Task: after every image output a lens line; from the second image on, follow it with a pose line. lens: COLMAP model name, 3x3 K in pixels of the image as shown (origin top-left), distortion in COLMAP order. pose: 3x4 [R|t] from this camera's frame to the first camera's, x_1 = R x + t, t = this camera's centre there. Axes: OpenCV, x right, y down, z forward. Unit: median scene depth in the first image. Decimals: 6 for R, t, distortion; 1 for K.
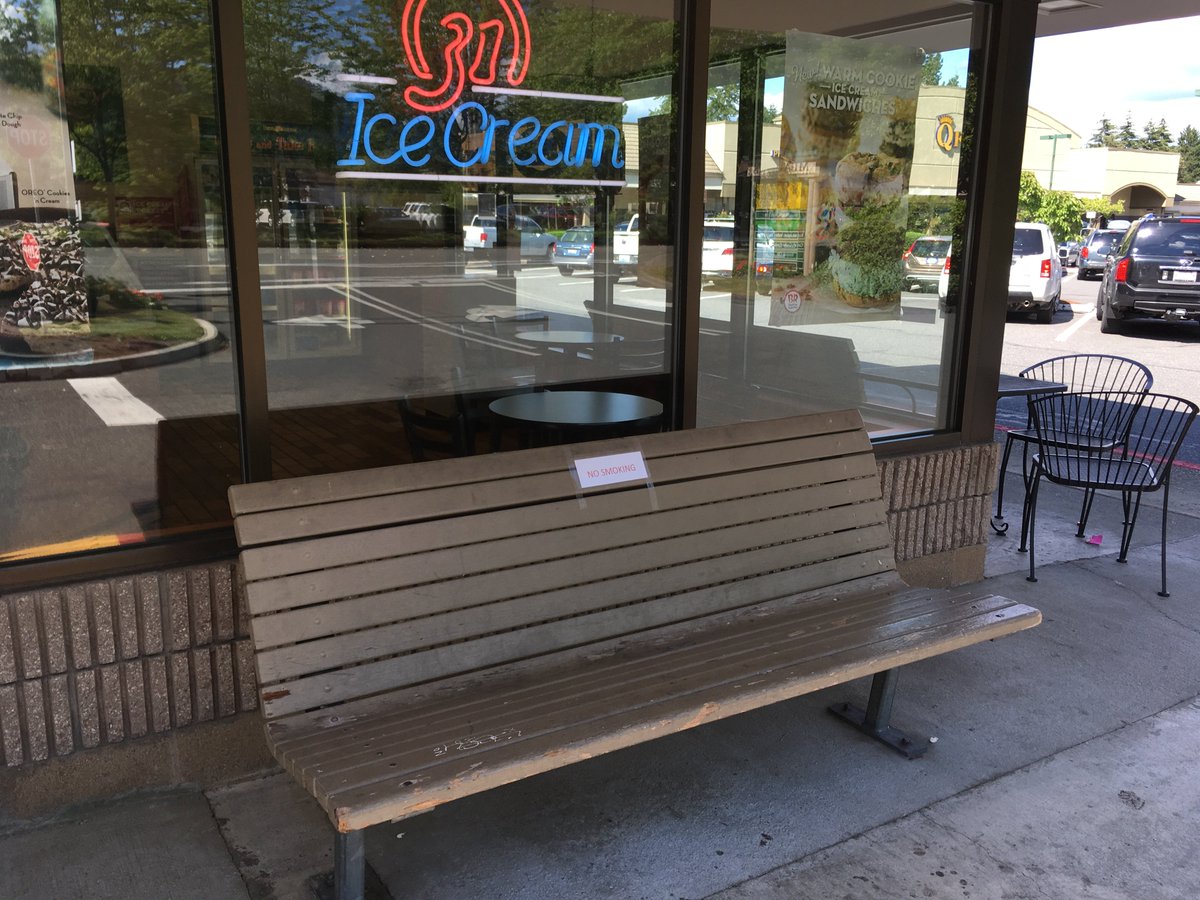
lens RADIAL K [[1014.6, 0, 603.6], [0, 1014.6, 451.2], [0, 0, 1]] dist [-0.010105, 0.010805]
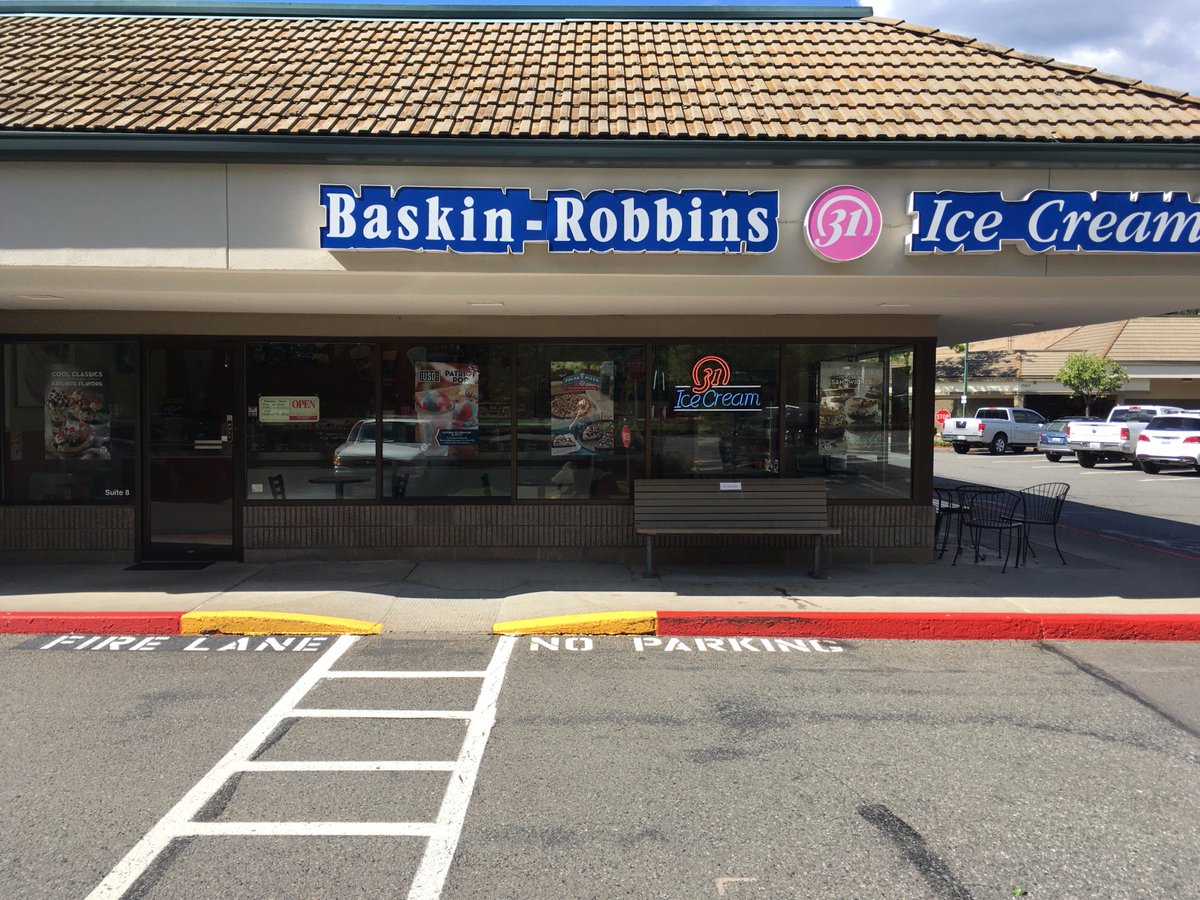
lens RADIAL K [[1014.6, 0, 599.6], [0, 1014.6, 450.0], [0, 0, 1]] dist [-0.010105, 0.010805]
pose [[0.852225, 0.011461, -0.523051, 1.481674], [-0.107851, 0.982135, -0.154205, 0.492978], [0.511939, 0.187829, 0.838236, -2.307932]]
